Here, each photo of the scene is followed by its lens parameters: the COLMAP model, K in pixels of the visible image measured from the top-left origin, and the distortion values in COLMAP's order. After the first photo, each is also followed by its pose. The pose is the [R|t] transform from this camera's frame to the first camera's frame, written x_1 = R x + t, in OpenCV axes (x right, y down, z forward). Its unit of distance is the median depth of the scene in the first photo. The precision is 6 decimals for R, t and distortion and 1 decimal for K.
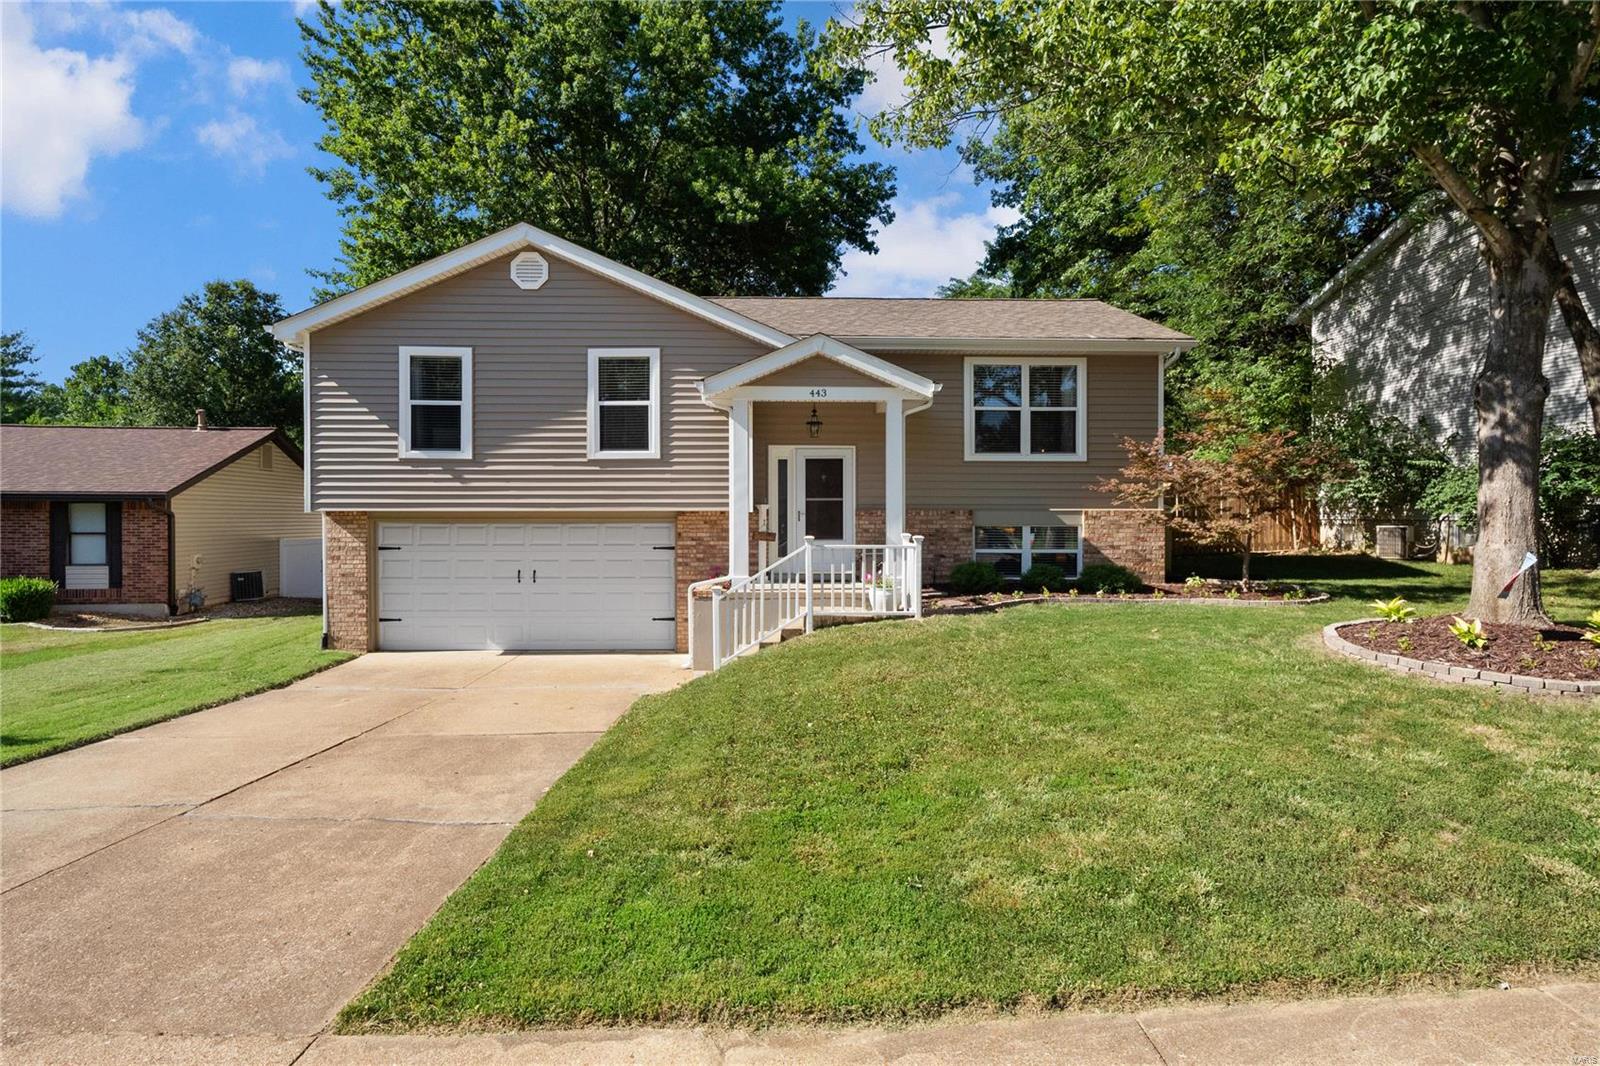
lens RADIAL K [[820.3, 0, 800.3], [0, 820.3, 528.8], [0, 0, 1]] dist [-0.002327, -0.000071]
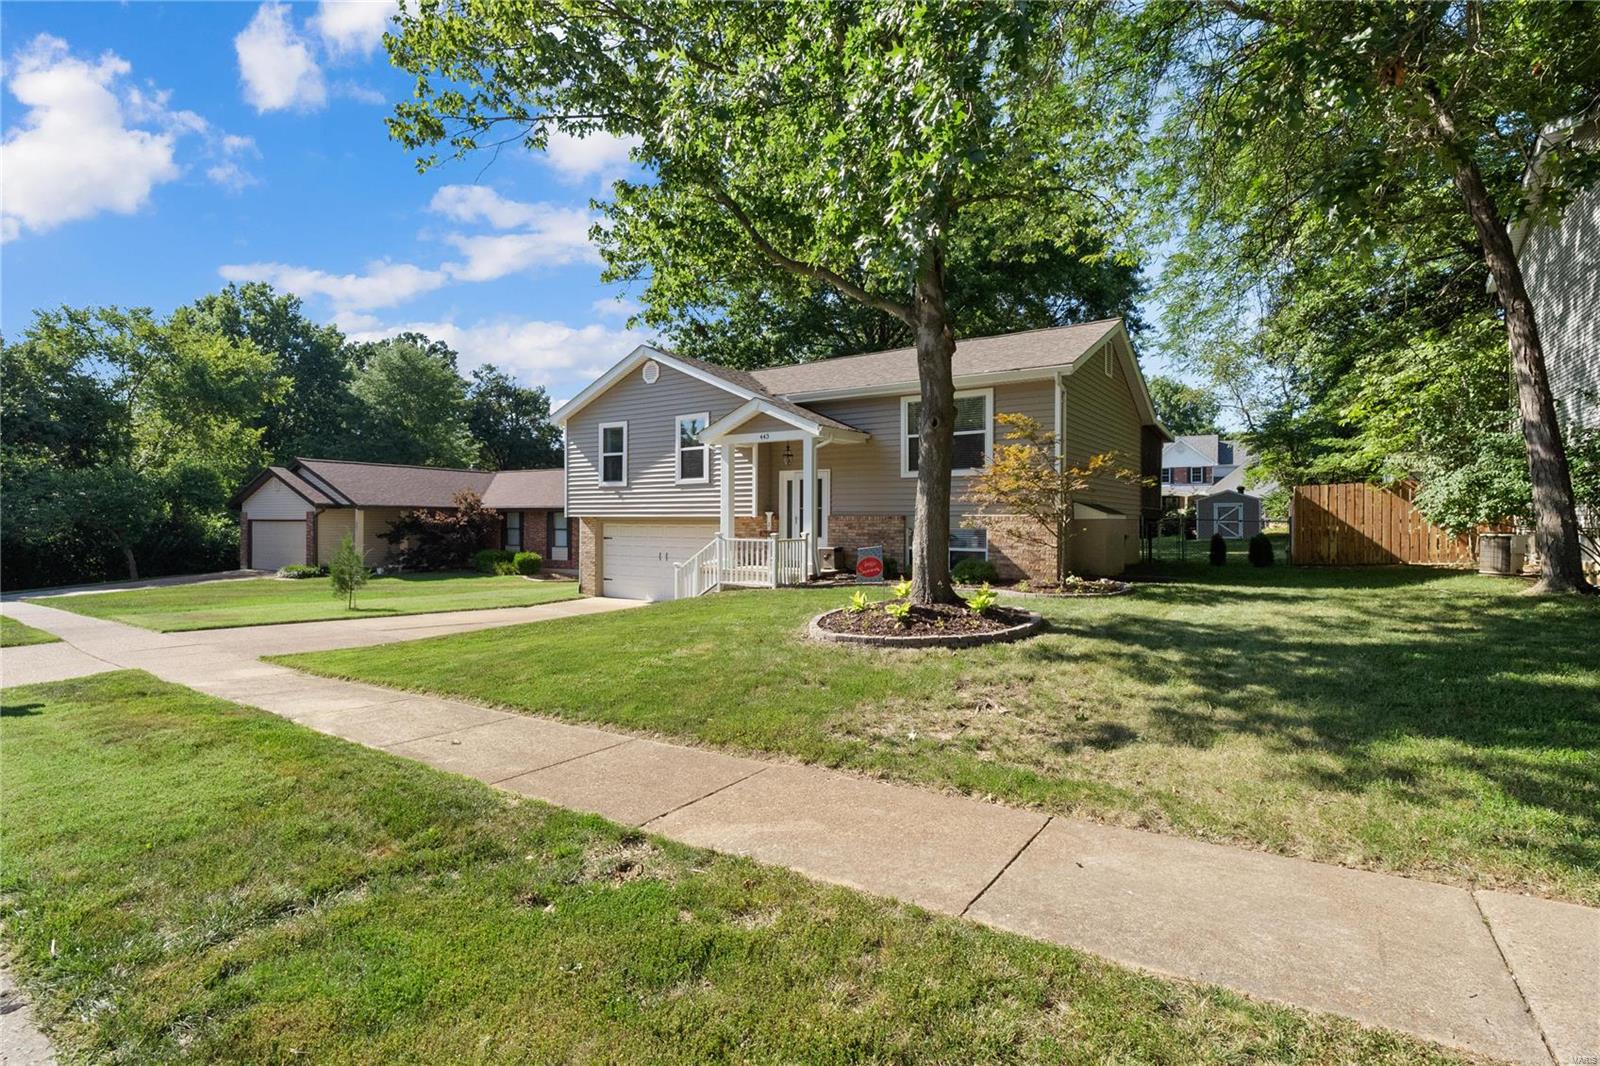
lens RADIAL K [[750.3, 0, 797.1], [0, 750.3, 536.3], [0, 0, 1]] dist [0.002174, 0.000165]
pose [[0.804763, 0.016067, -0.593379, 0.813695], [-0.016959, 0.999848, 0.004073, 0.007446], [0.593354, 0.006785, 0.804913, -0.048391]]
